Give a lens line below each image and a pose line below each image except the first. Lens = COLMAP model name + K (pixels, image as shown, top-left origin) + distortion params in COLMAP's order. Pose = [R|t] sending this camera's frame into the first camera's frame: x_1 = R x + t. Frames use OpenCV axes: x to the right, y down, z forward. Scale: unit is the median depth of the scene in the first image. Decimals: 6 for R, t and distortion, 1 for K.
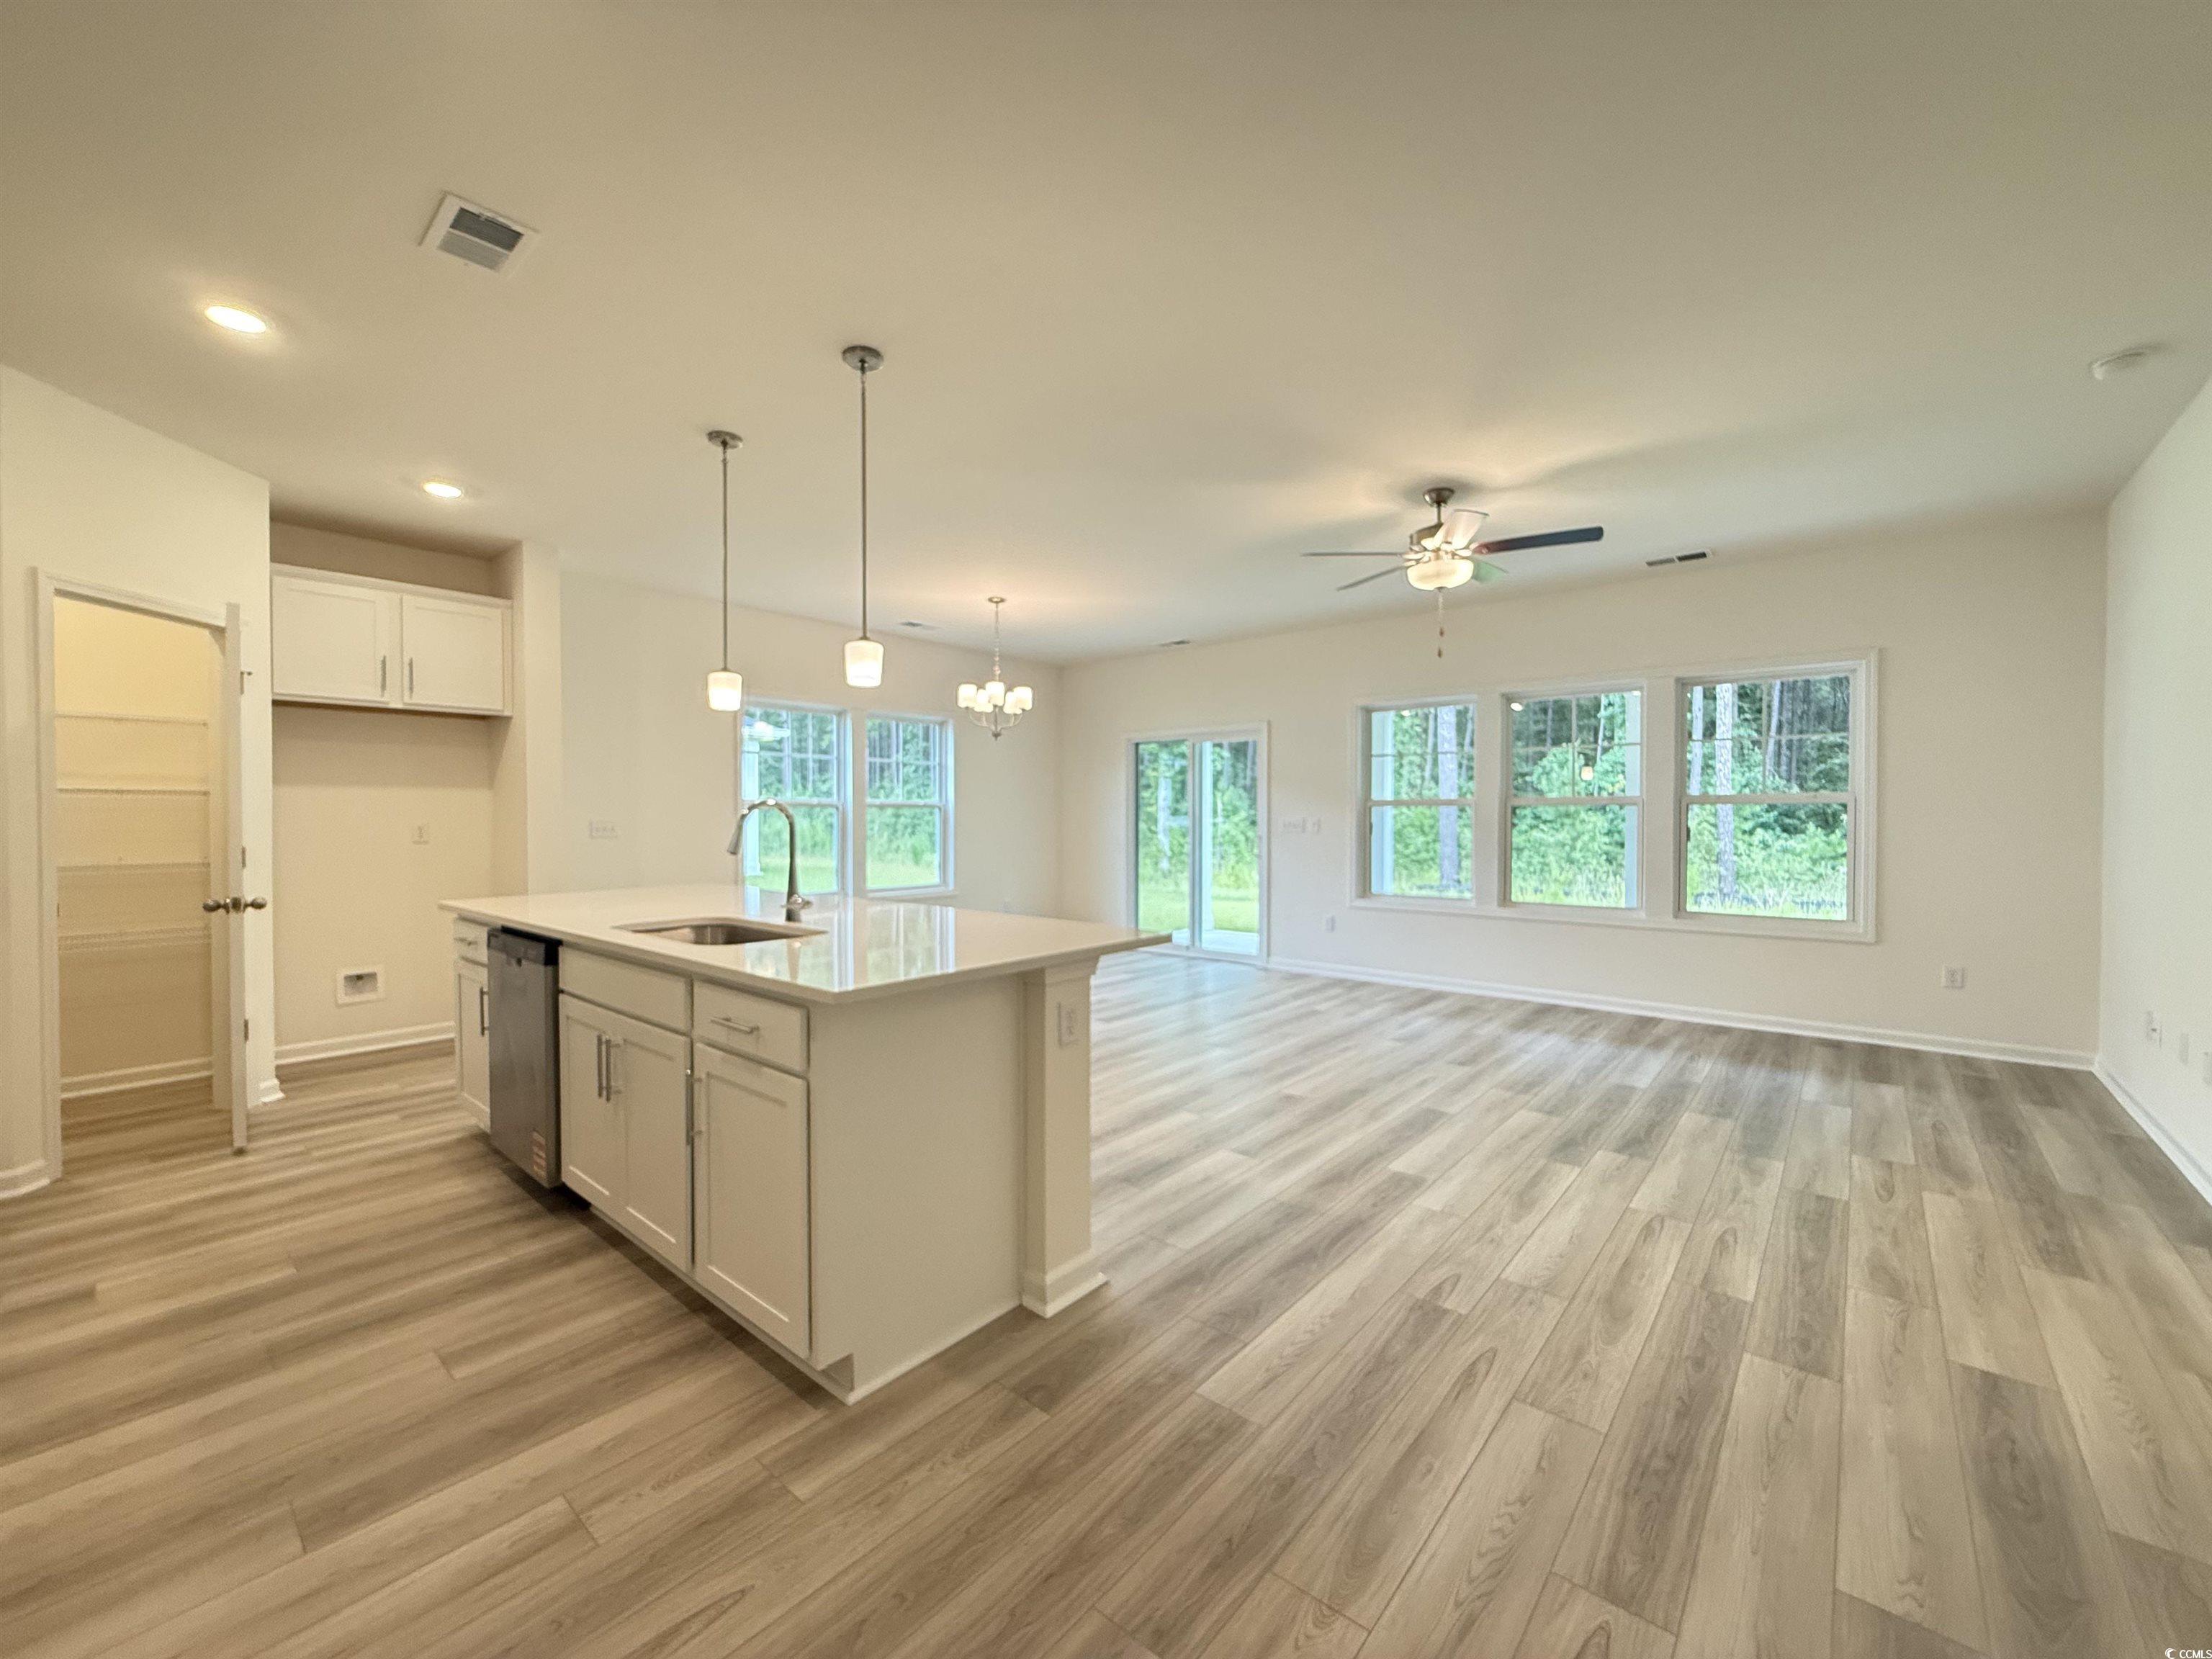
lens RADIAL K [[882.3, 0, 1104.1], [0, 882.3, 829.4], [0, 0, 1]] dist [-0.001413, 0.000763]
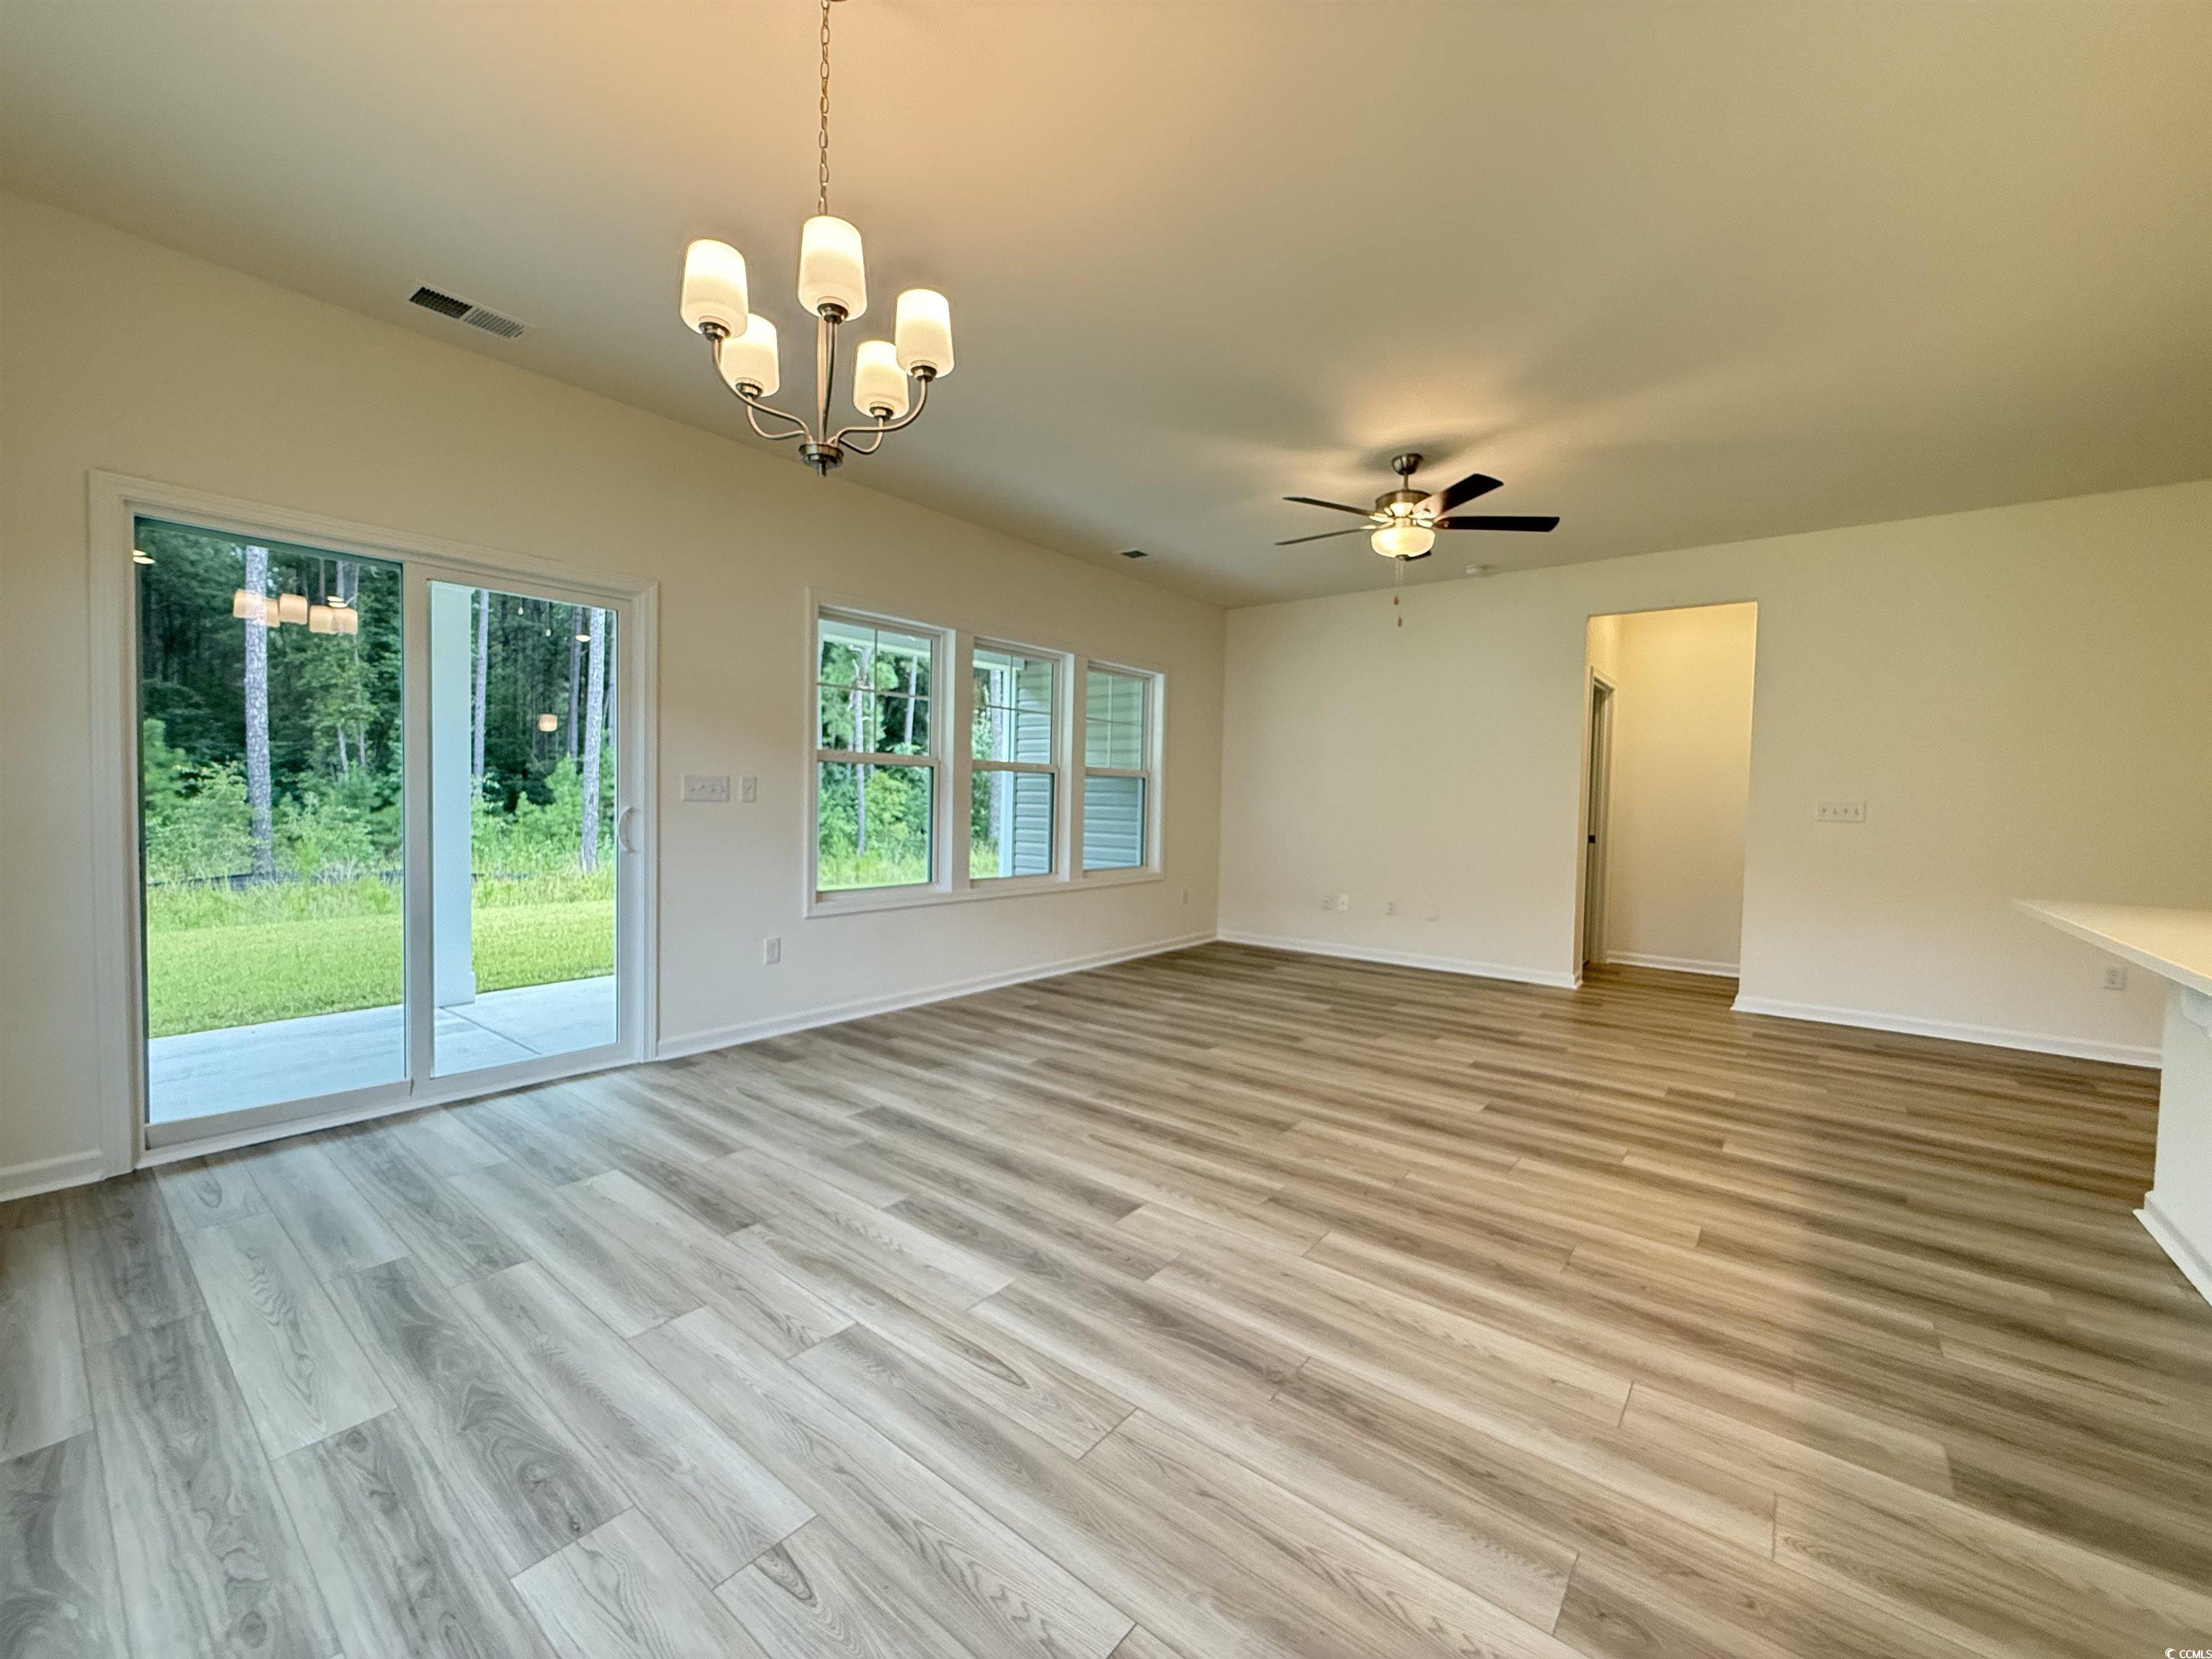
lens RADIAL K [[886.1, 0, 1102.4], [0, 886.1, 830.4], [0, 0, 1]] dist [-0.000542, 0.000241]
pose [[-0.036505, -0.037586, 0.998626, -0.823165], [-0.006450, 0.999280, 0.037375, -0.000706], [-0.999313, -0.005076, -0.036721, 1.846912]]
